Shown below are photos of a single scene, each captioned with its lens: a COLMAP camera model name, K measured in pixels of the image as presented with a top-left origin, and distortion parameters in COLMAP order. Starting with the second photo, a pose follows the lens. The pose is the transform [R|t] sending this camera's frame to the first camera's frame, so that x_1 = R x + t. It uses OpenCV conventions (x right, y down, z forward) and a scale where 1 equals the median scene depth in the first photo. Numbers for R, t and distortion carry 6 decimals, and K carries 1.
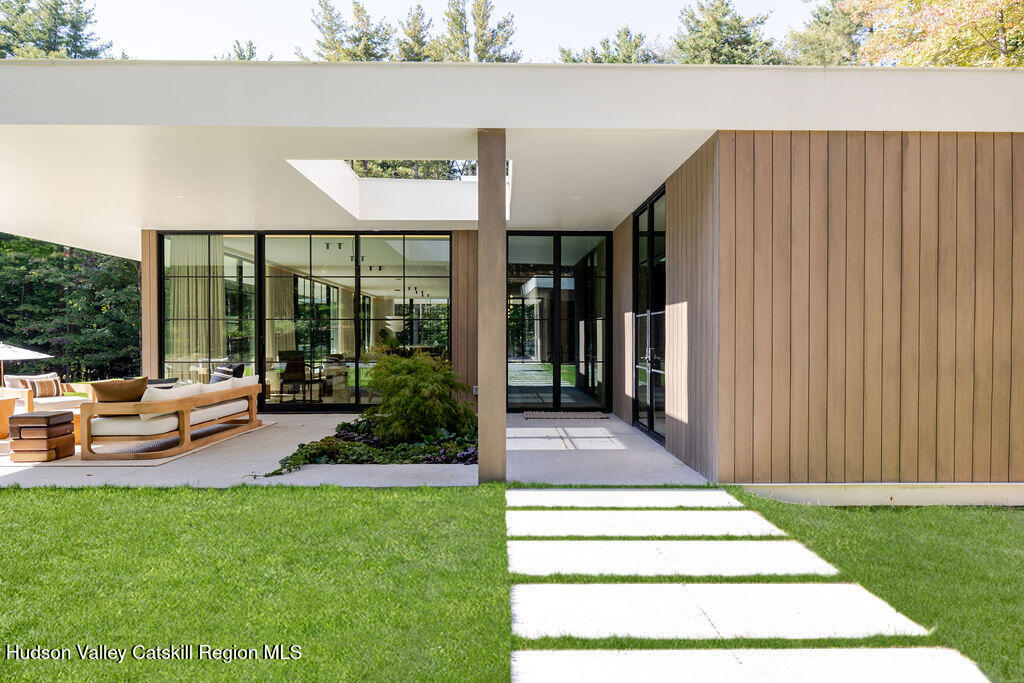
lens RADIAL K [[619.4, 0, 512.0], [0, 619.4, 341.5], [0, 0, 1]] dist [-0.002388, 0.000122]
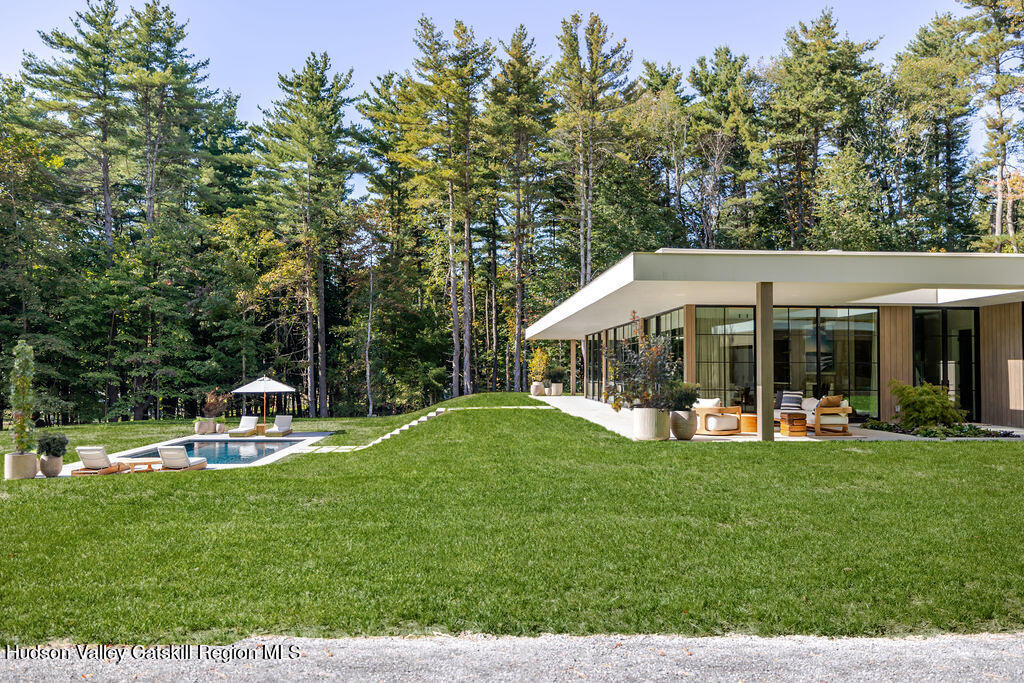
lens RADIAL K [[775.8, 0, 512.0], [0, 775.8, 341.5], [0, 0, 1]] dist [0.003733, -0.002724]
pose [[0.999201, 0.004633, 0.039706, -0.216325], [-0.002865, 0.999007, -0.044467, 0.000072], [-0.039873, 0.044318, 0.998221, -0.182183]]
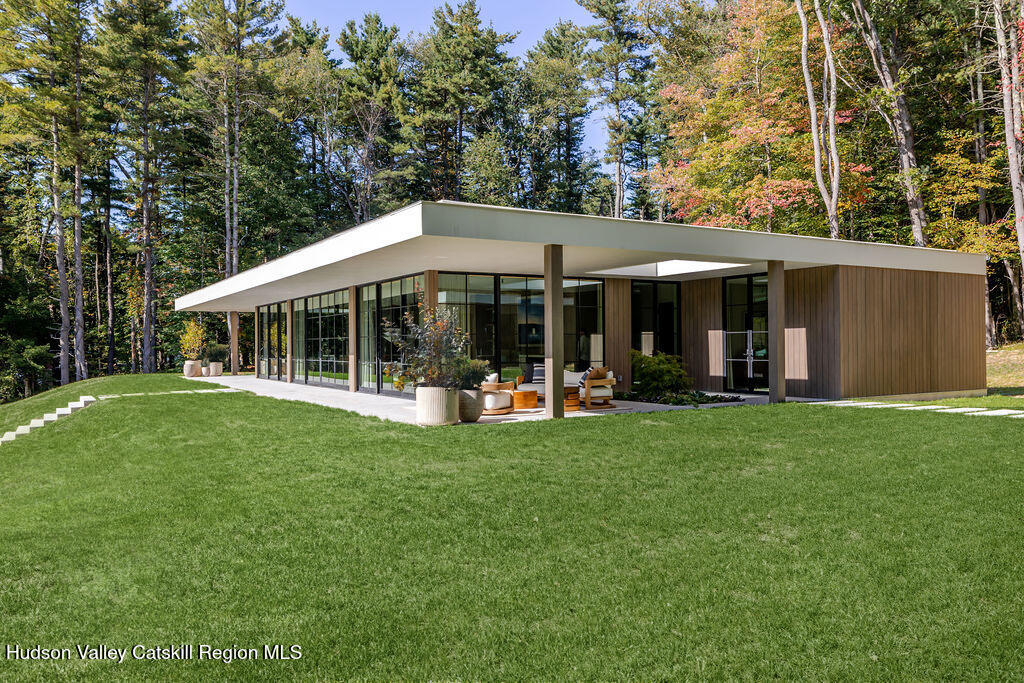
lens RADIAL K [[770.5, 0, 512.0], [0, 770.5, 341.5], [0, 0, 1]] dist [0.000569, -0.000417]
pose [[0.864960, -0.007219, 0.501789, -0.256220], [0.014188, 0.999849, -0.010073, 0.000088], [-0.501641, 0.015832, 0.864931, -0.113969]]
